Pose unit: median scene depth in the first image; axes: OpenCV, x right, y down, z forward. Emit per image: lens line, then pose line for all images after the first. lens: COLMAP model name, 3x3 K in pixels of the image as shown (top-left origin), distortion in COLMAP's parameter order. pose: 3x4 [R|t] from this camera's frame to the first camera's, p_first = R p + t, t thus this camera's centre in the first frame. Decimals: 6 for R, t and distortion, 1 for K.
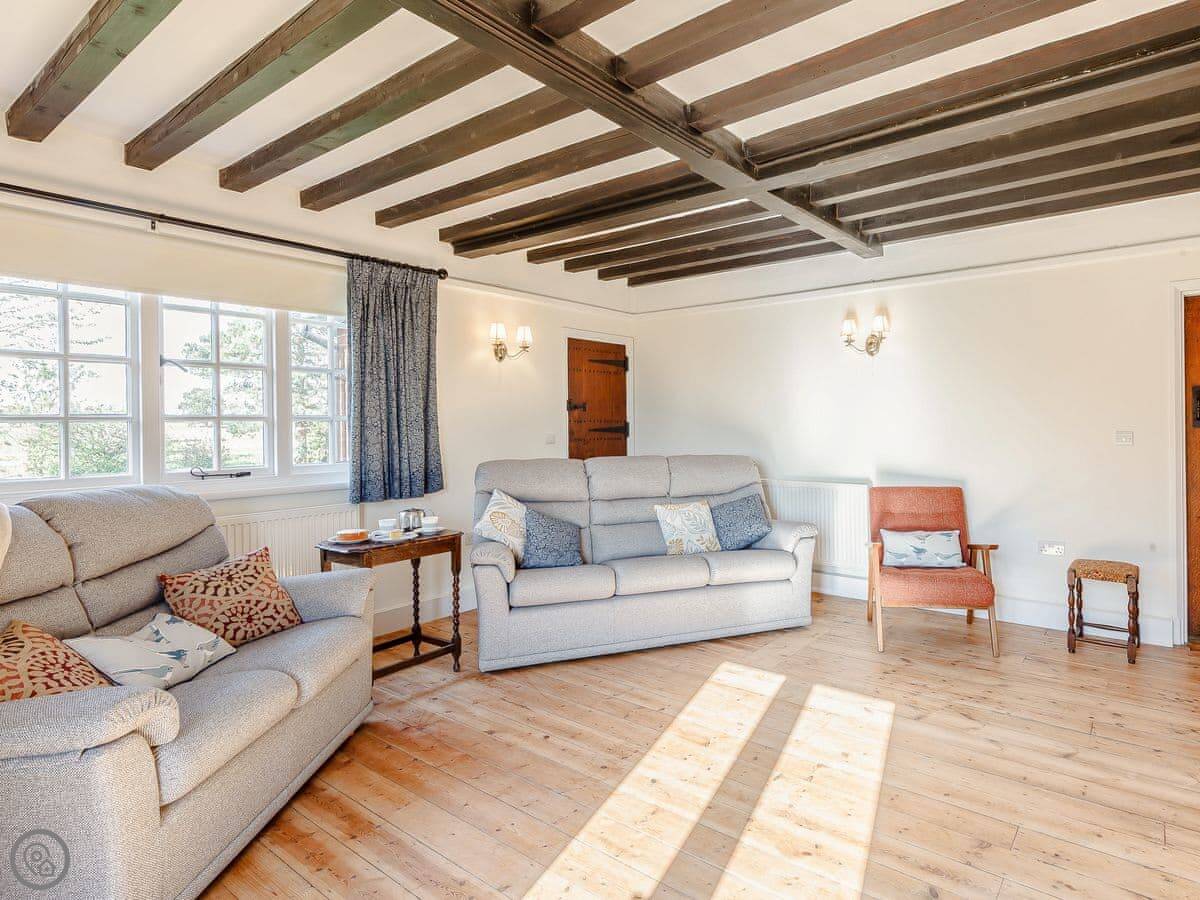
lens RADIAL K [[656.6, 0, 603.6], [0, 656.6, 452.5], [0, 0, 1]] dist [0.003586, 0.000911]
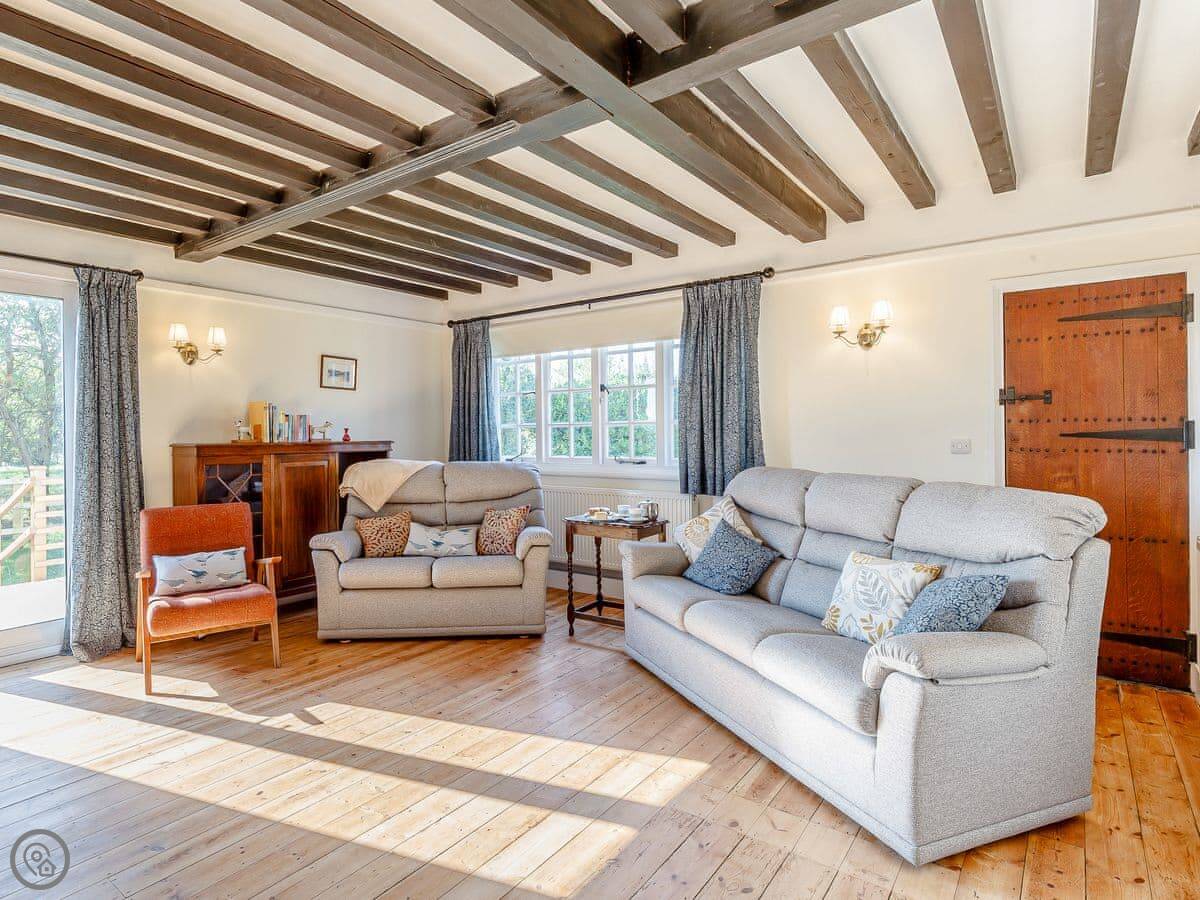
lens RADIAL K [[656.6, 0, 603.6], [0, 656.6, 452.5], [0, 0, 1]] dist [0.003586, 0.000911]
pose [[0.079086, 0.054063, -0.995401, 0.744045], [-0.021146, 0.998395, 0.052545, -0.054442], [0.996643, 0.016894, 0.080102, 0.711670]]
